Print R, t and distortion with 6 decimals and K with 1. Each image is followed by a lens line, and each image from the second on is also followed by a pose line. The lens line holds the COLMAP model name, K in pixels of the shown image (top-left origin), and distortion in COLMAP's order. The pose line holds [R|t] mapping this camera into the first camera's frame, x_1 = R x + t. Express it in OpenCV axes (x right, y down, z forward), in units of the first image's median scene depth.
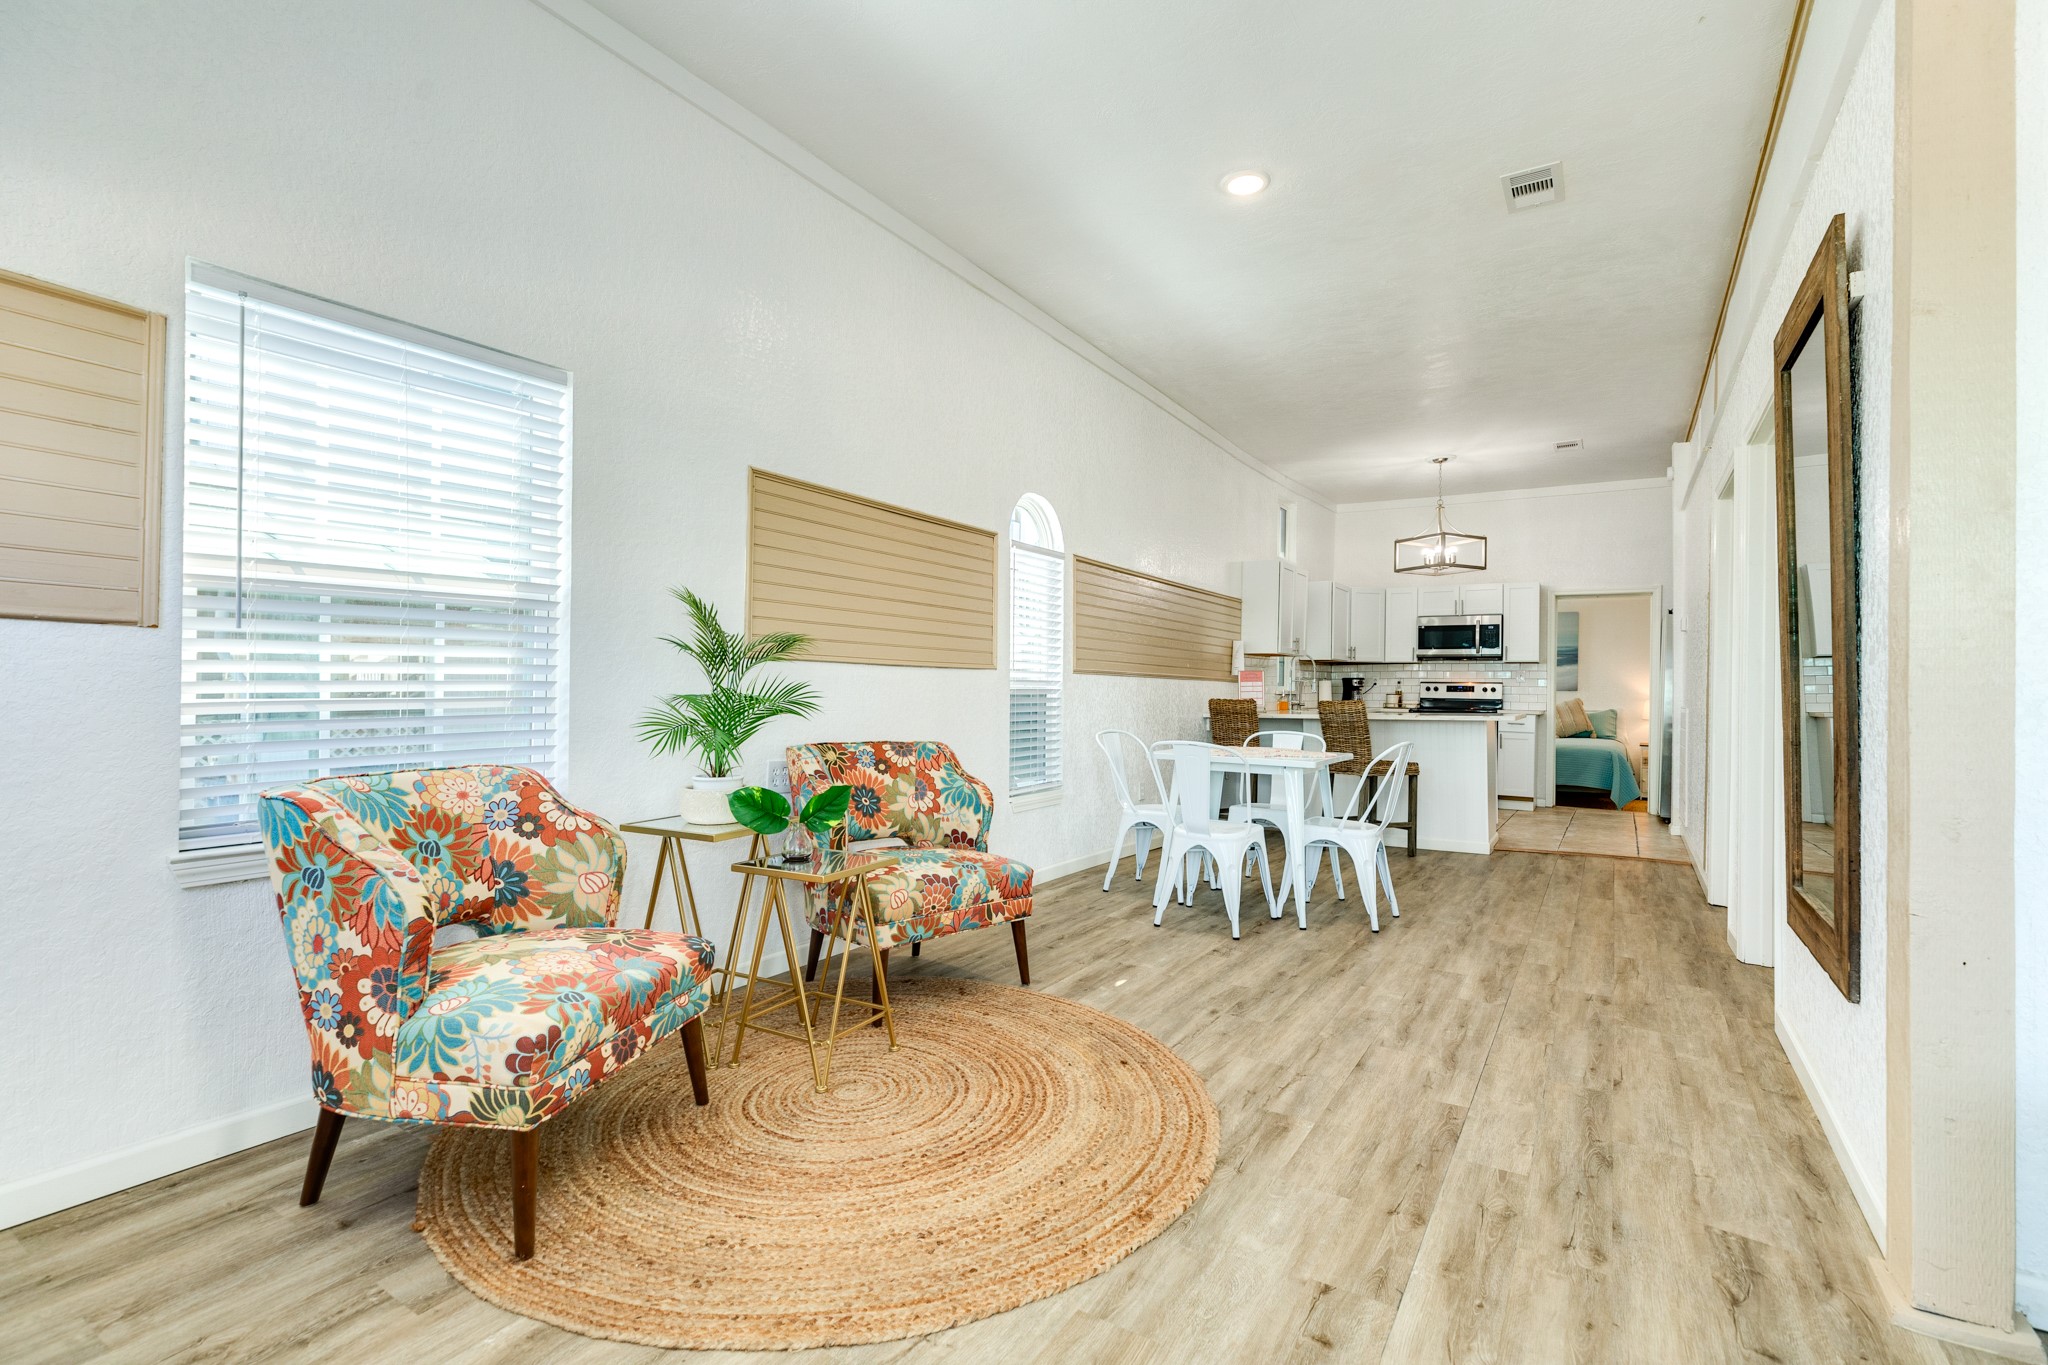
lens RADIAL K [[928.1, 0, 1020.3], [0, 928.1, 683.7], [0, 0, 1]] dist [0.005411, -0.000050]
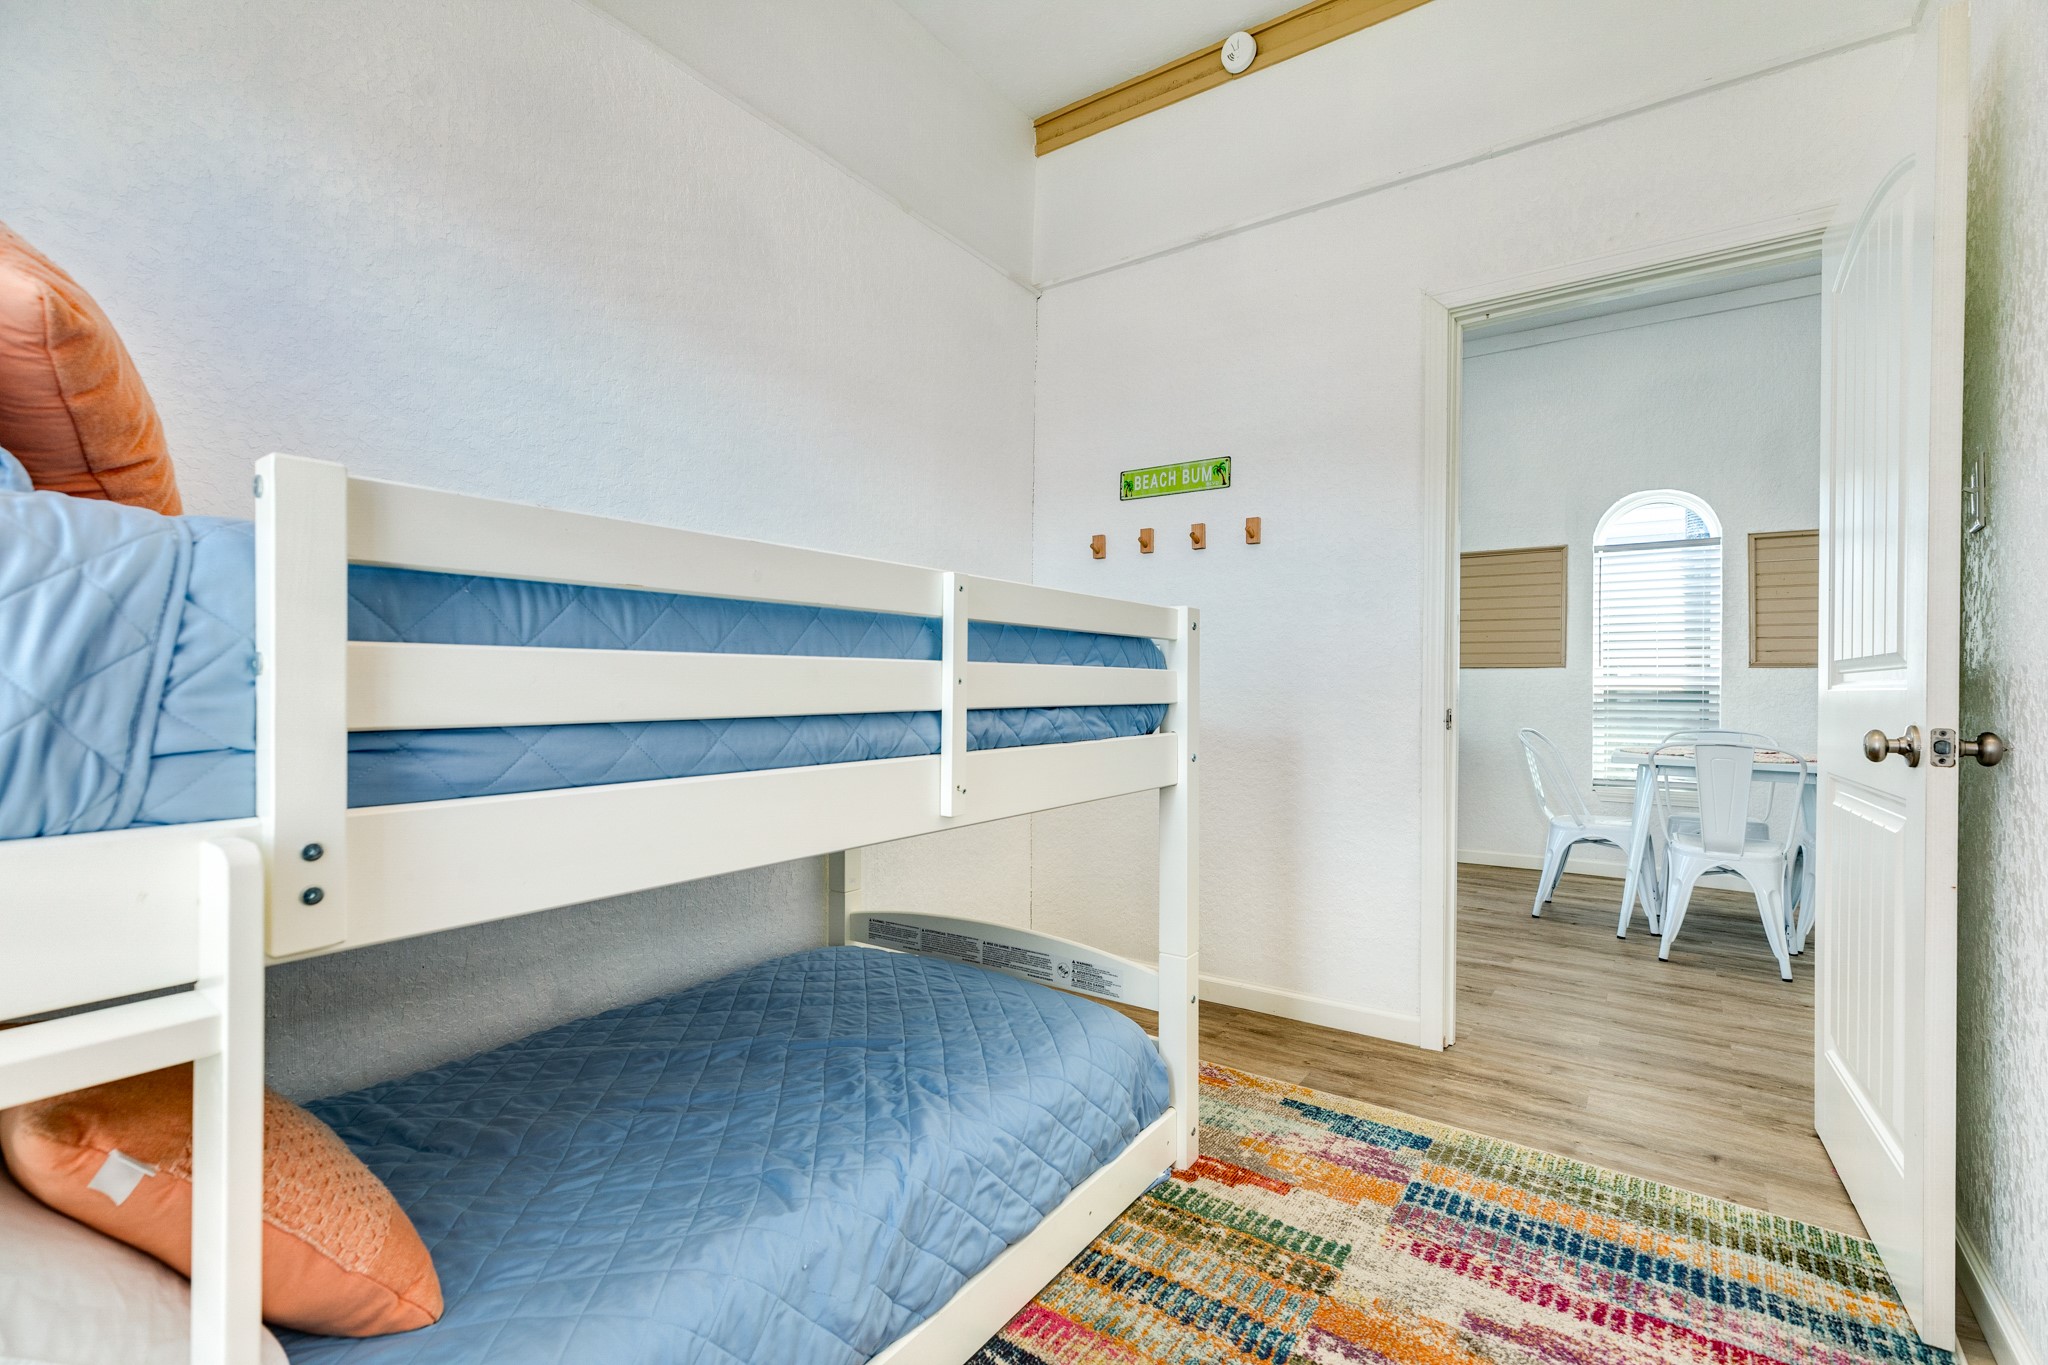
lens RADIAL K [[912.1, 0, 1020.6], [0, 912.1, 682.1], [0, 0, 1]] dist [0.005856, -0.000378]
pose [[-0.009685, -0.012463, -0.999875, 1.408302], [0.000488, 0.999922, -0.012469, 0.020306], [0.999953, -0.000609, -0.009678, 0.459350]]
